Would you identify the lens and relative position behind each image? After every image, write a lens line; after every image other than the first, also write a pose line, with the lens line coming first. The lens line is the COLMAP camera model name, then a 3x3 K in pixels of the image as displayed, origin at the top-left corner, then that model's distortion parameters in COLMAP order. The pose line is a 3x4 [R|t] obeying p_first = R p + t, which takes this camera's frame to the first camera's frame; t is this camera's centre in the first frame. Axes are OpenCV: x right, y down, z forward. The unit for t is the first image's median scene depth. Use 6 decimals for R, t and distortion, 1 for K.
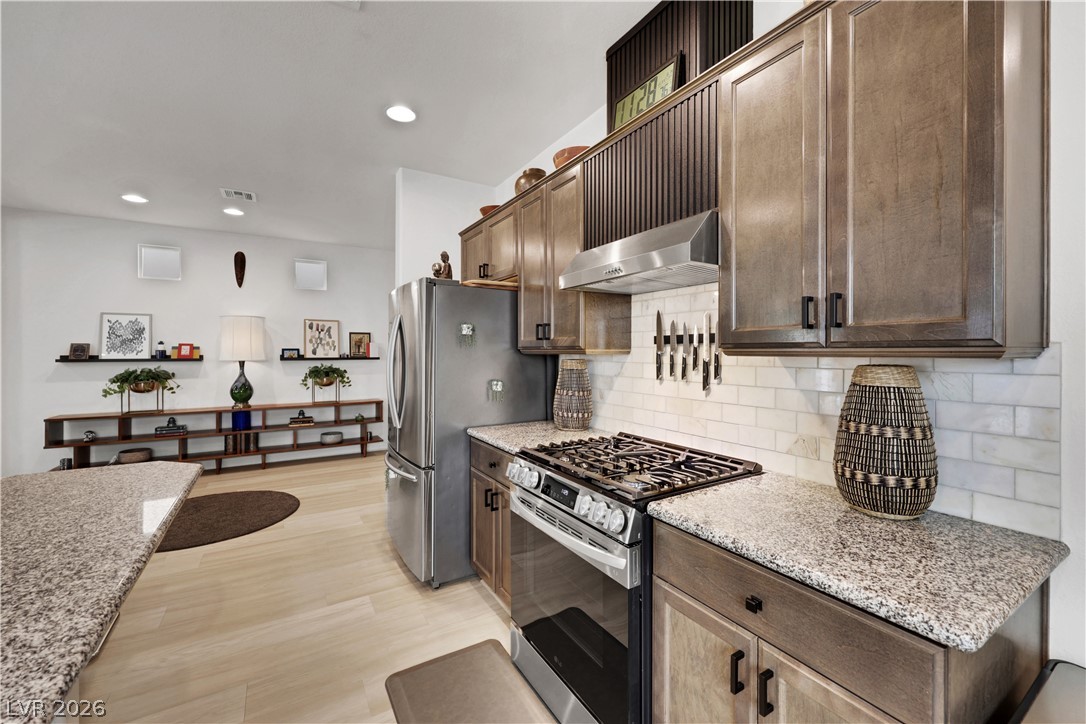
lens RADIAL K [[440.3, 0, 548.3], [0, 440.3, 355.3], [0, 0, 1]] dist [0.002475, 0.000499]
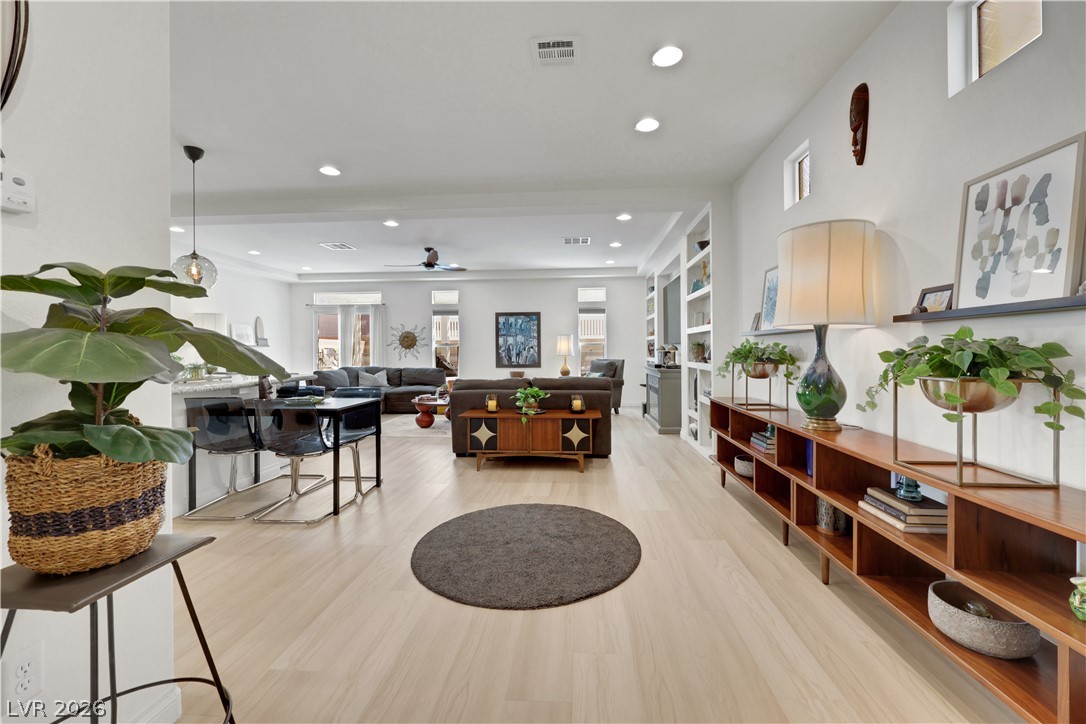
lens RADIAL K [[440.3, 0, 546.5], [0, 440.3, 352.8], [0, 0, 1]] dist [0.002475, 0.000499]
pose [[-0.569129, 0.007505, -0.822214, -0.134169], [0.001294, 0.999965, 0.008232, 0.032511], [0.822247, 0.003621, -0.569119, 0.932098]]
